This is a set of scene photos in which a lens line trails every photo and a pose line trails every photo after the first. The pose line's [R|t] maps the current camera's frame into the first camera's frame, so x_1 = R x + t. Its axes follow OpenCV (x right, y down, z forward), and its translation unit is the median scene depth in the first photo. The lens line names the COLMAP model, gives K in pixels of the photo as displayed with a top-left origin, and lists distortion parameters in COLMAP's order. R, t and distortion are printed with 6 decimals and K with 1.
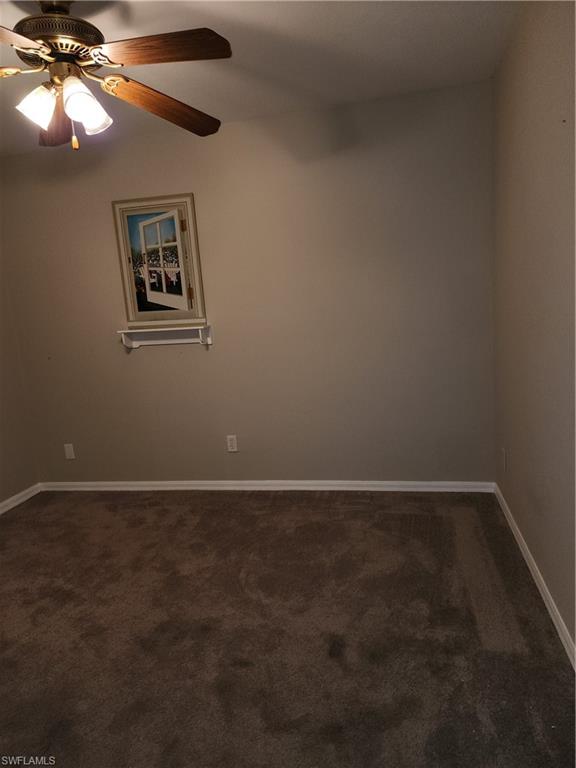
lens RADIAL K [[513.3, 0, 293.2], [0, 513.3, 378.8], [0, 0, 1]] dist [0.079455, -0.071656]
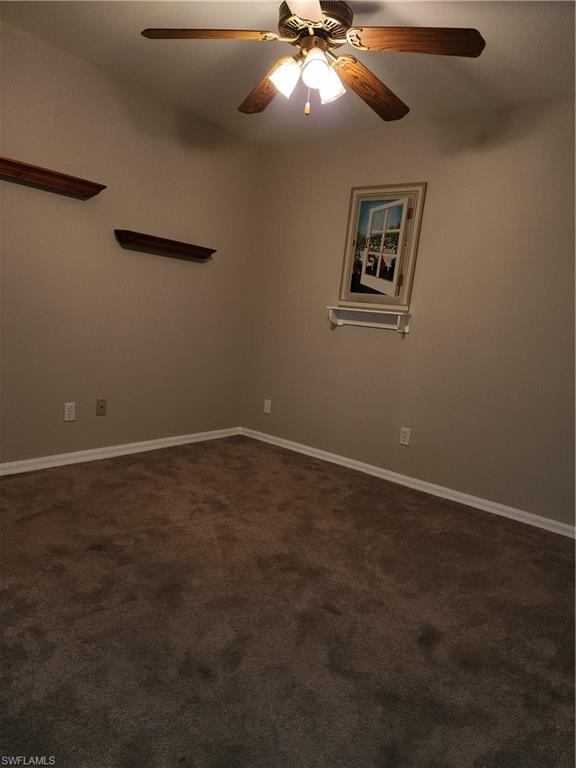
lens RADIAL K [[513.3, 0, 290.4], [0, 513.3, 386.6], [0, 0, 1]] dist [0.079455, -0.071656]
pose [[0.876306, 0.226666, -0.425100, 0.118327], [-0.237215, 0.971031, 0.028762, 0.077603], [0.419304, 0.075636, 0.904689, 0.004667]]
